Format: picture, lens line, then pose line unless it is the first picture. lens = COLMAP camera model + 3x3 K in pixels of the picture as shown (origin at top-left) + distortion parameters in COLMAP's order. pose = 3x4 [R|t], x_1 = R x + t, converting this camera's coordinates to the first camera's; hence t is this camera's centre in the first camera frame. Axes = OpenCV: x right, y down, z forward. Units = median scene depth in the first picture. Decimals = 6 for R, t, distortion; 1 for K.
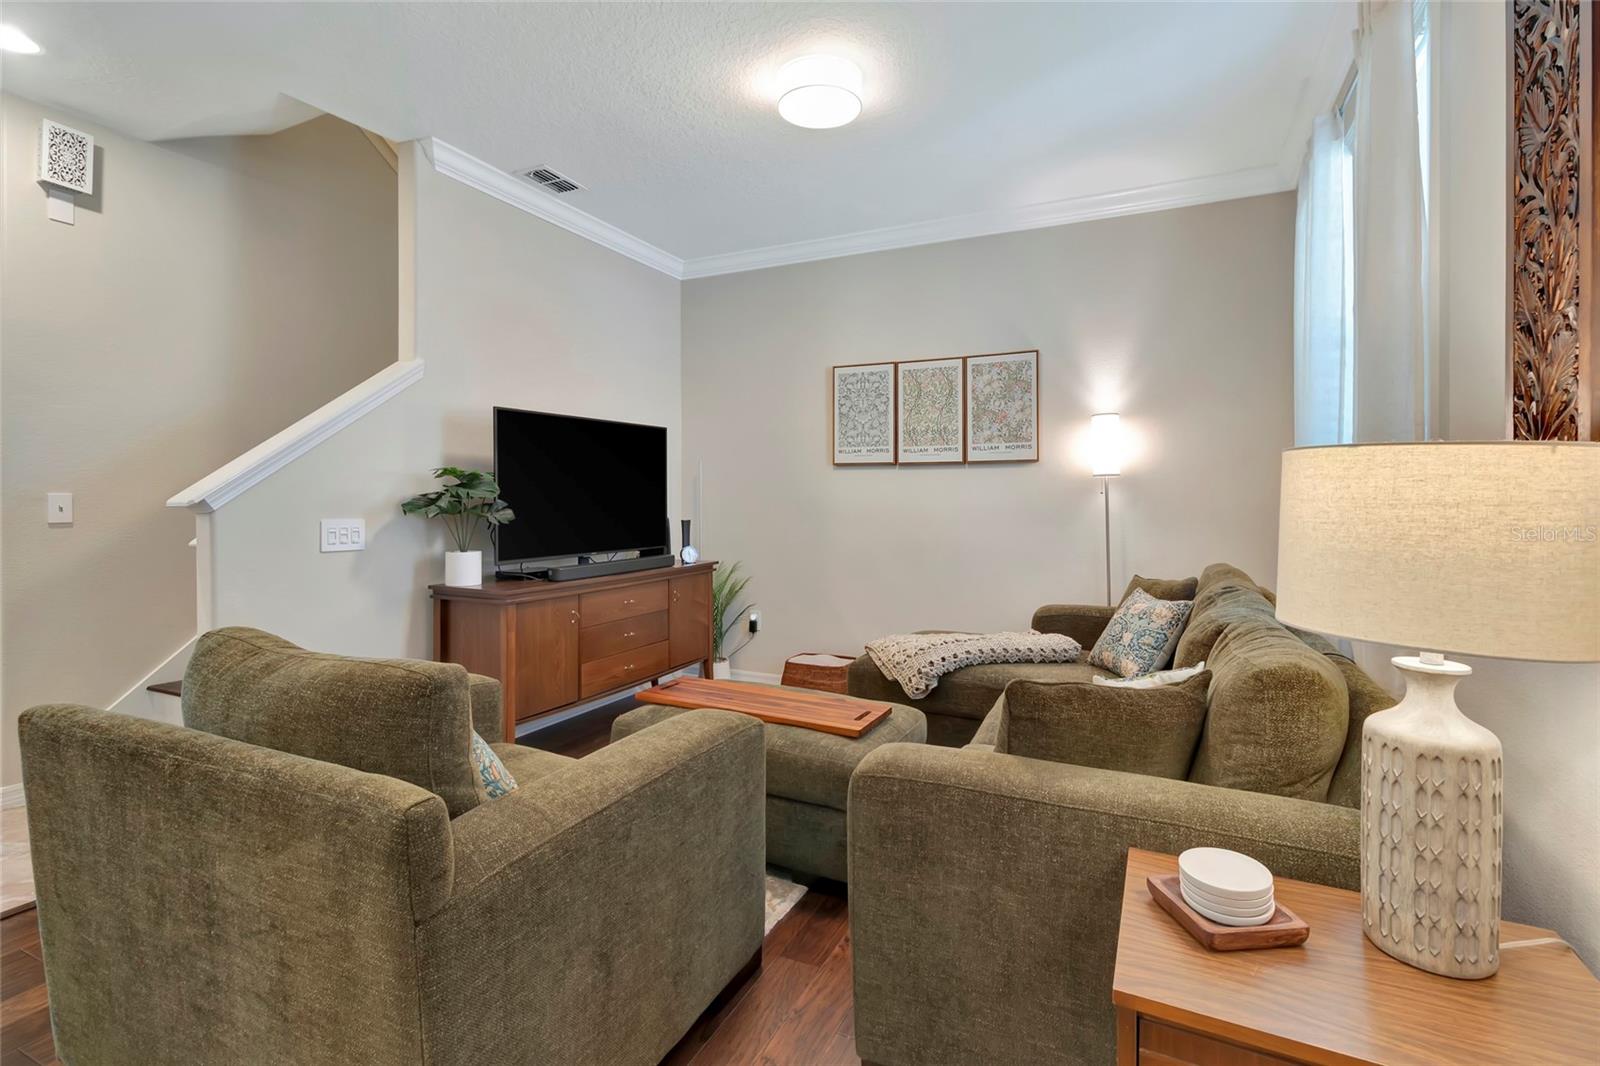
lens RADIAL K [[741.0, 0, 808.5], [0, 741.0, 497.4], [0, 0, 1]] dist [0.001117, -0.000645]
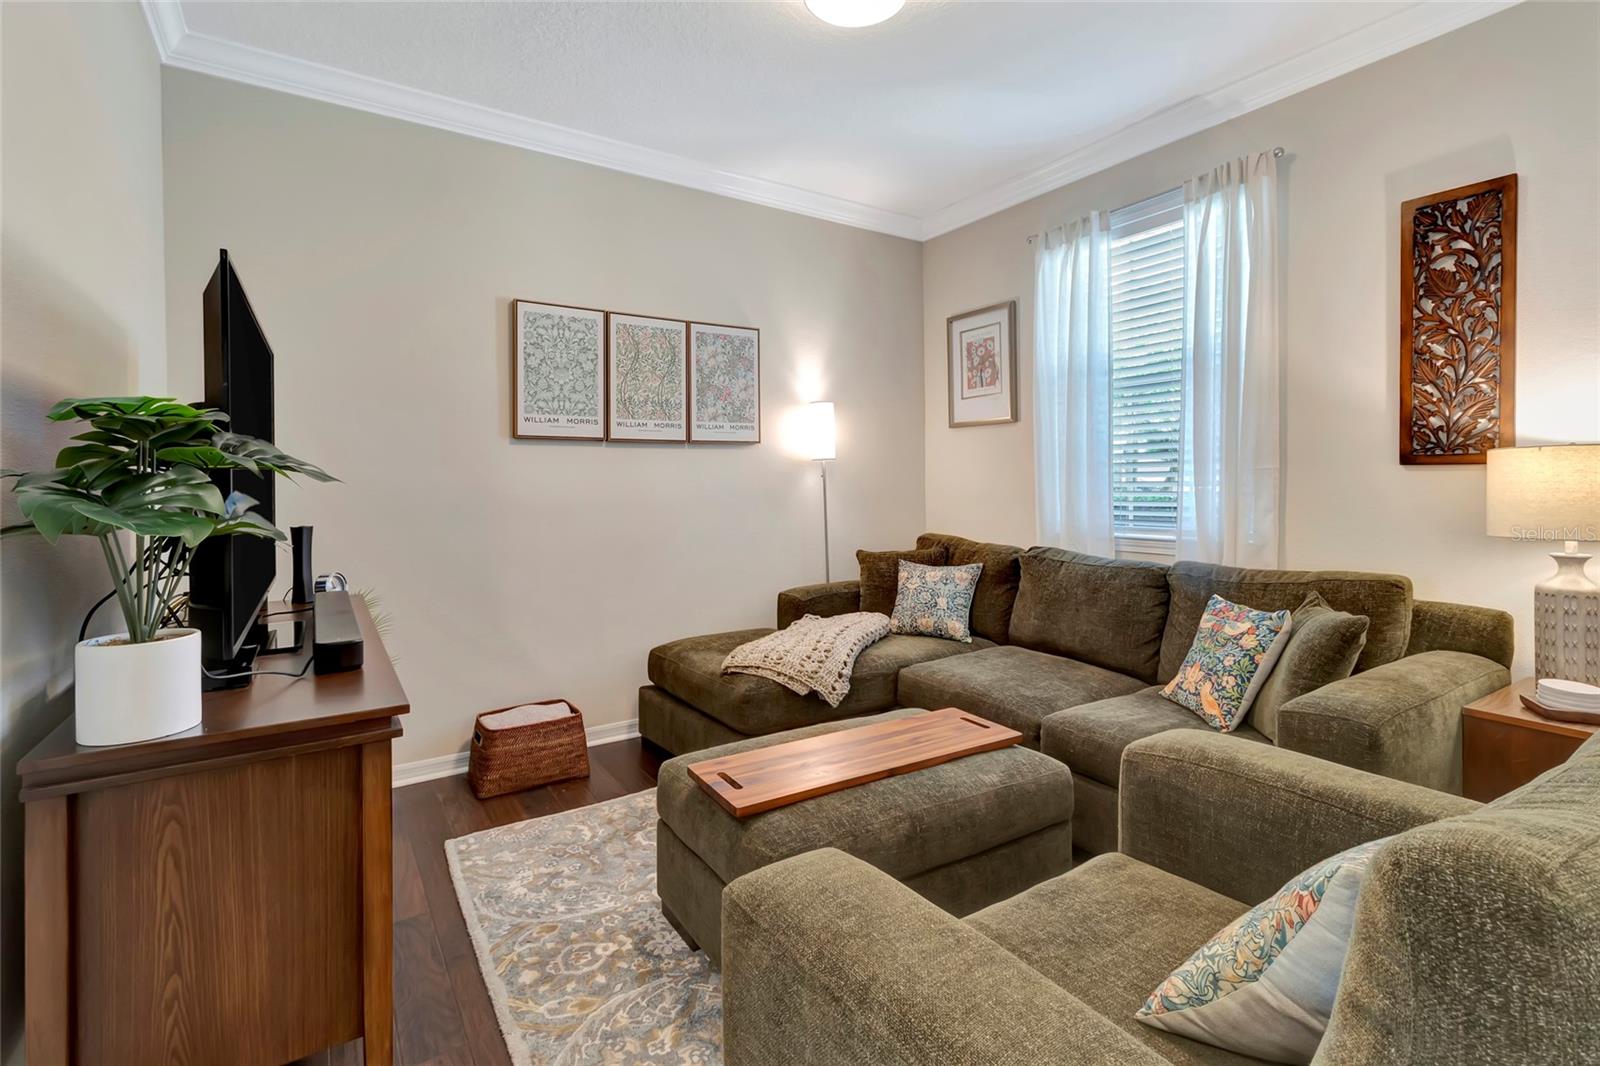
lens RADIAL K [[750.3, 0, 830.3], [0, 750.3, 481.2], [0, 0, 1]] dist [0.001573, 0.000239]
pose [[0.504543, -0.005708, 0.863368, -0.474076], [0.009364, 0.999956, 0.001139, 0.000112], [-0.863336, 0.007509, 0.504574, 0.410932]]
